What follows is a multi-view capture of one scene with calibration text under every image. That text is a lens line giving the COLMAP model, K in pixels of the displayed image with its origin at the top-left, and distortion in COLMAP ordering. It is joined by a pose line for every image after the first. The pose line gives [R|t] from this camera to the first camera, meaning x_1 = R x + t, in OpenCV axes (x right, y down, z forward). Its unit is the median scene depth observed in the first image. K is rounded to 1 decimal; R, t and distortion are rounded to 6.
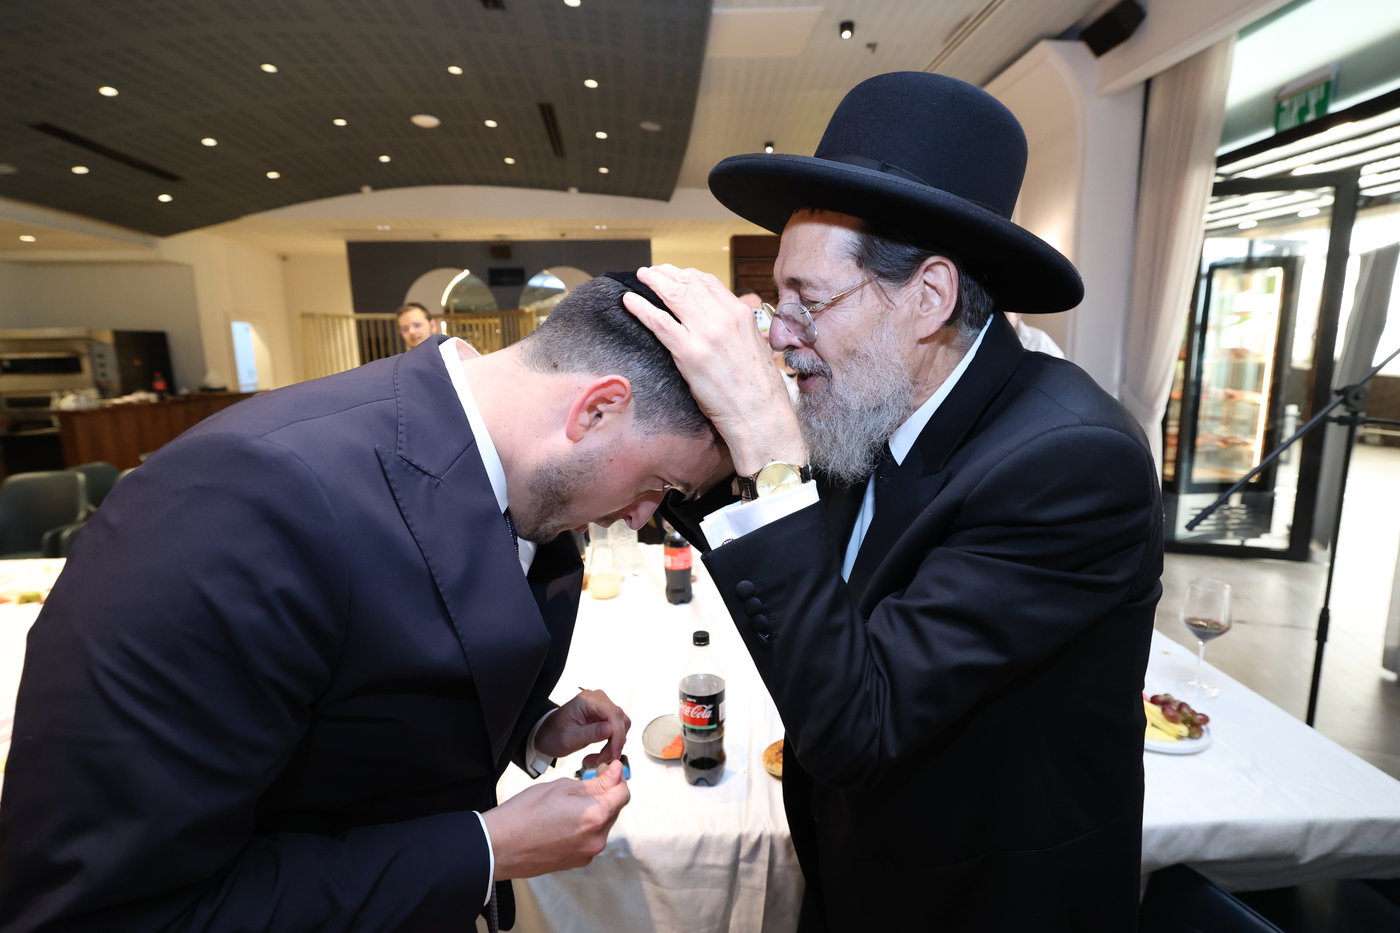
lens RADIAL K [[685.8, 0, 698.5], [0, 685.8, 466.1], [0, 0, 1]] dist [-0.003010, 0.001888]
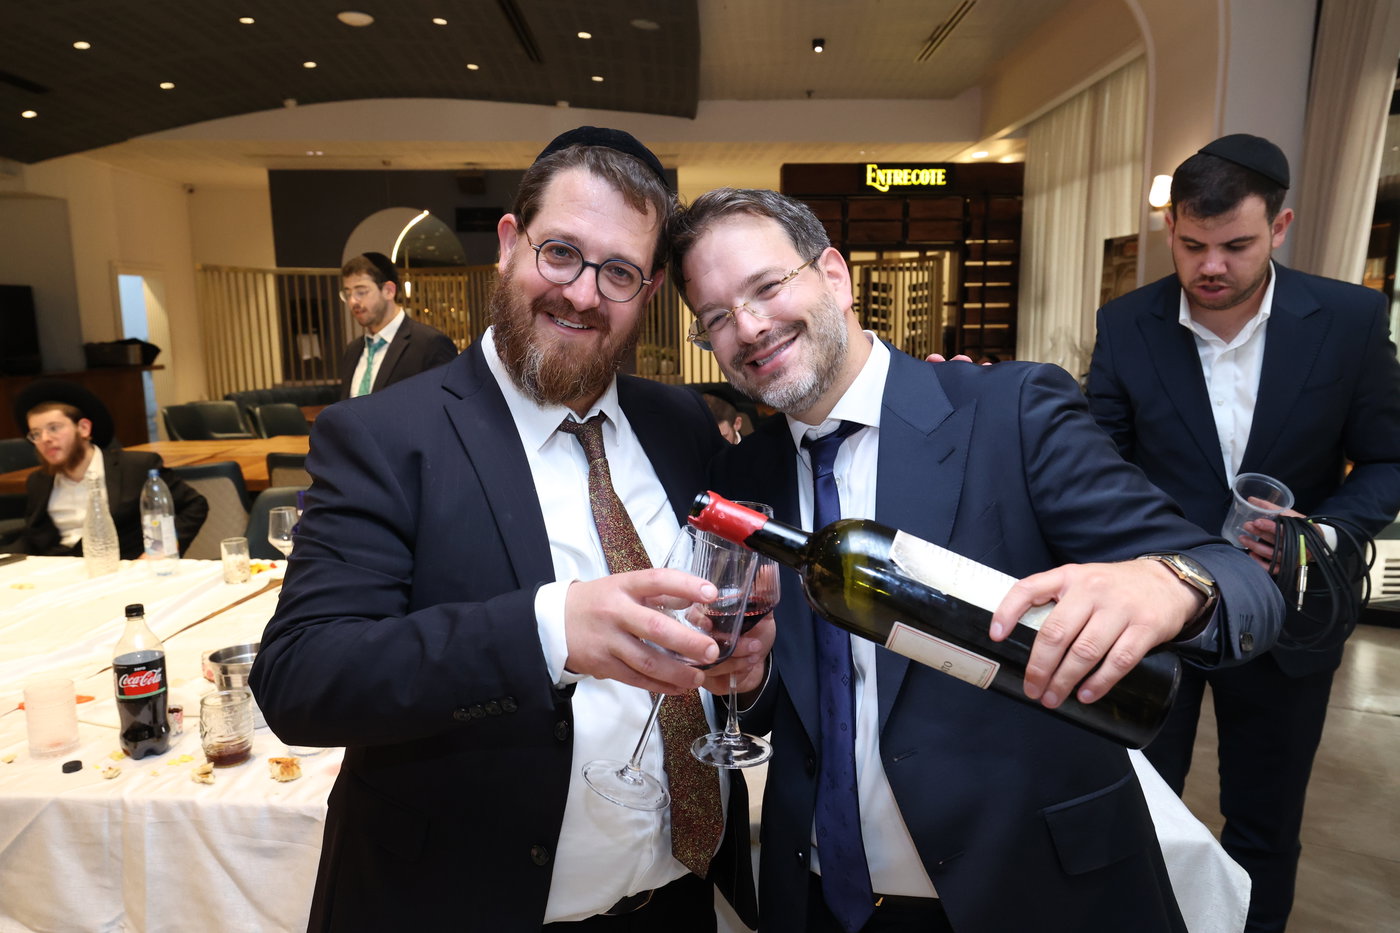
lens RADIAL K [[1009.2, 0, 695.4], [0, 1009.2, 467.5], [0, 0, 1]] dist [0.043416, 0.008652]
pose [[0.995166, 0.026152, -0.094661, 0.079564], [-0.028466, 0.999326, -0.023174, 0.011158], [0.093992, 0.025756, 0.995240, -0.071413]]
